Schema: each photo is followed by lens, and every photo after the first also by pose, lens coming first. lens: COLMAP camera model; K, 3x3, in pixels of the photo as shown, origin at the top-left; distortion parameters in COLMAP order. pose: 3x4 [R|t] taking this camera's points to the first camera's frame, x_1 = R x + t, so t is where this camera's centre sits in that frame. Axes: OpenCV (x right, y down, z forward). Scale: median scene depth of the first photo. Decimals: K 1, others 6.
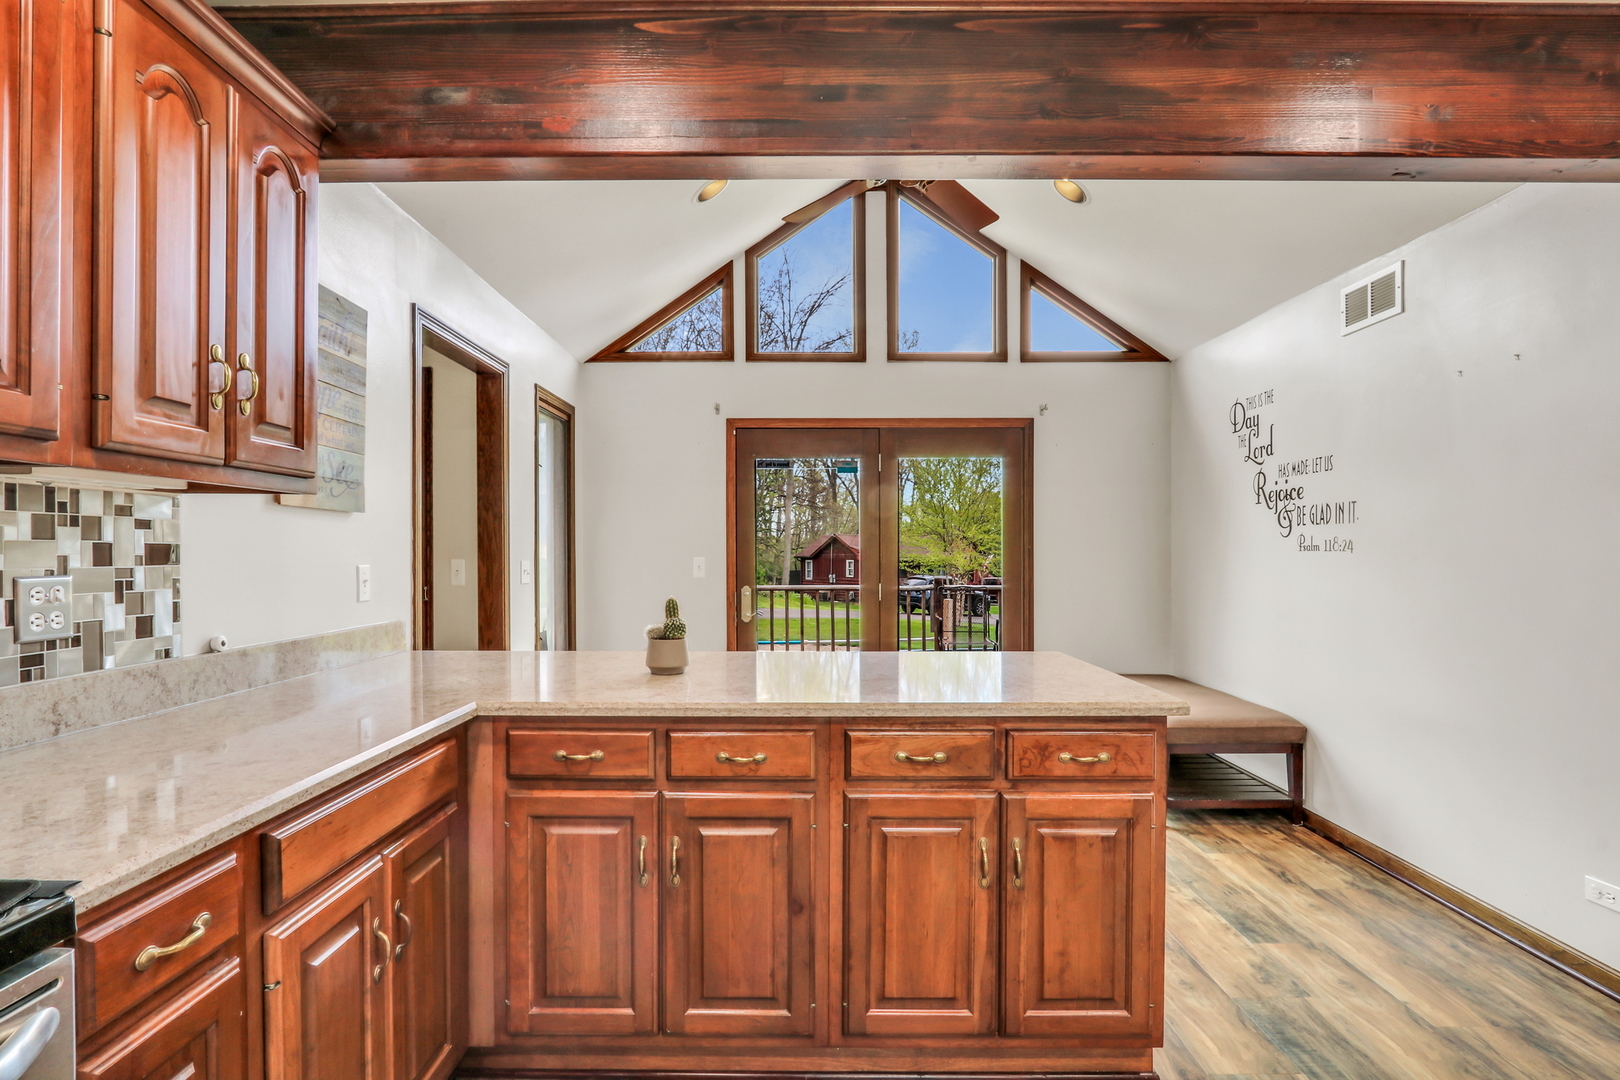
lens RADIAL K [[814.7, 0, 807.1], [0, 814.7, 553.0], [0, 0, 1]] dist [-0.019999, 0.006325]
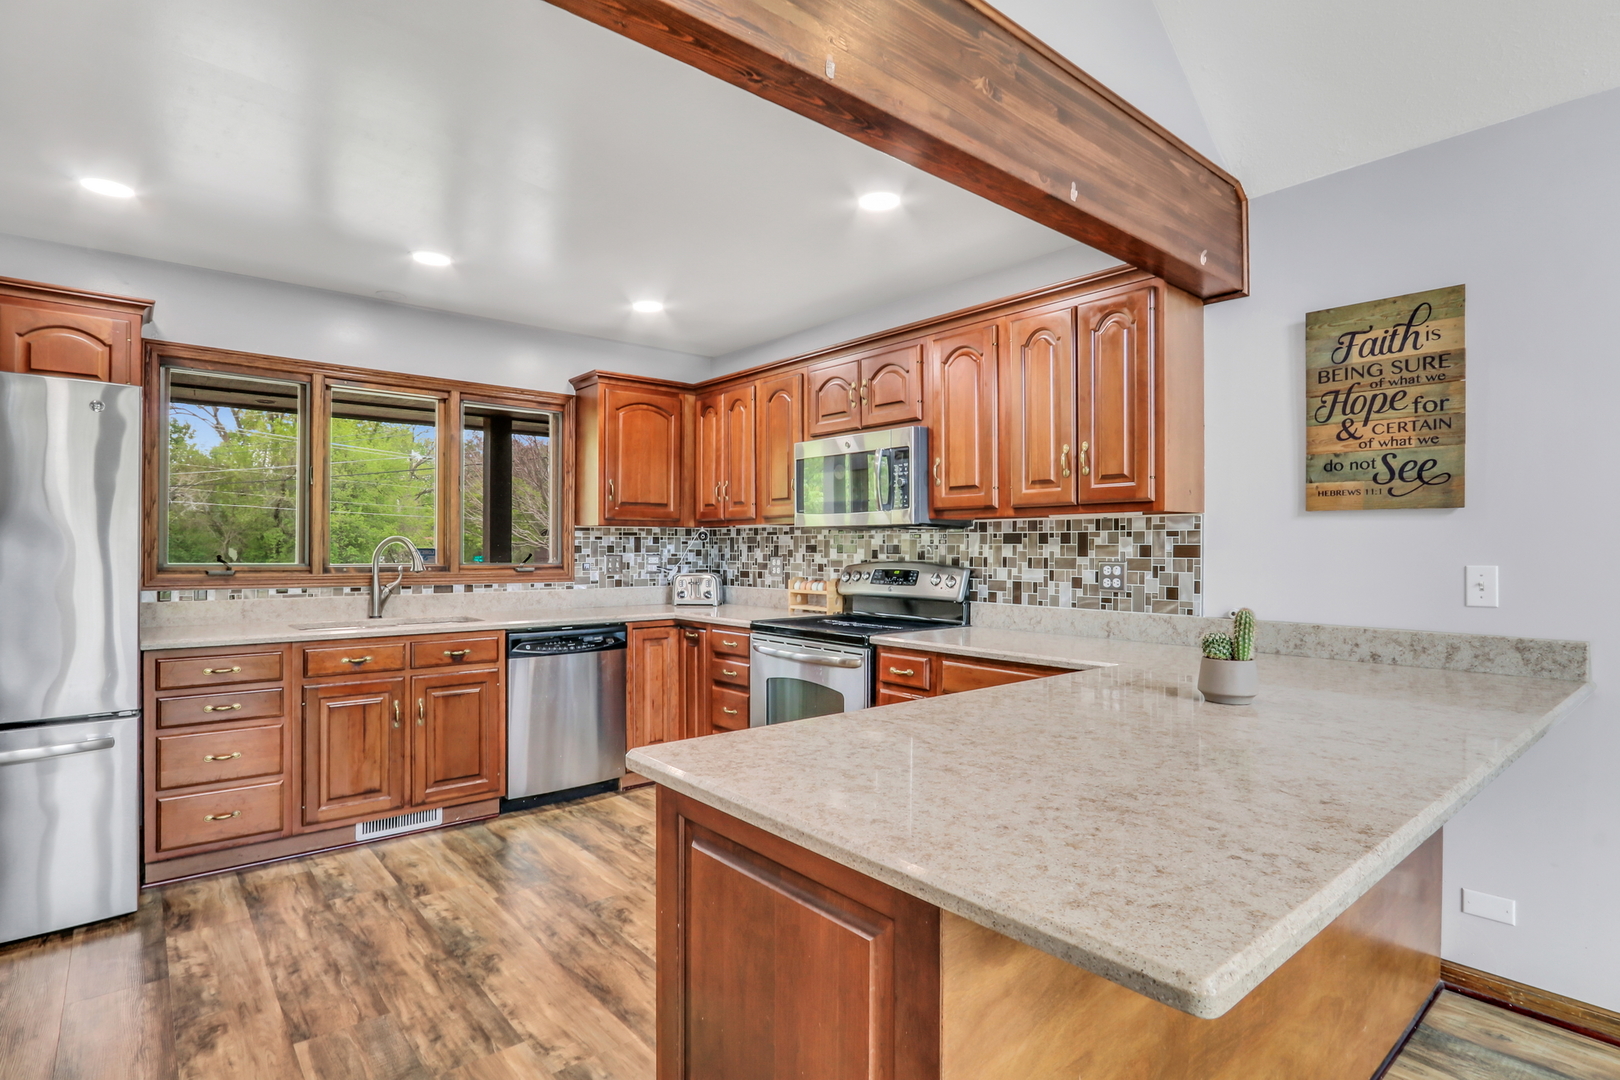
lens RADIAL K [[817.6, 0, 792.5], [0, 817.6, 546.1], [0, 0, 1]] dist [-0.019307, 0.003237]
pose [[-0.774916, -0.005085, -0.632044, 0.397464], [-0.003864, 0.999987, -0.003307, -0.000240], [0.632053, -0.000120, -0.774925, 0.807755]]
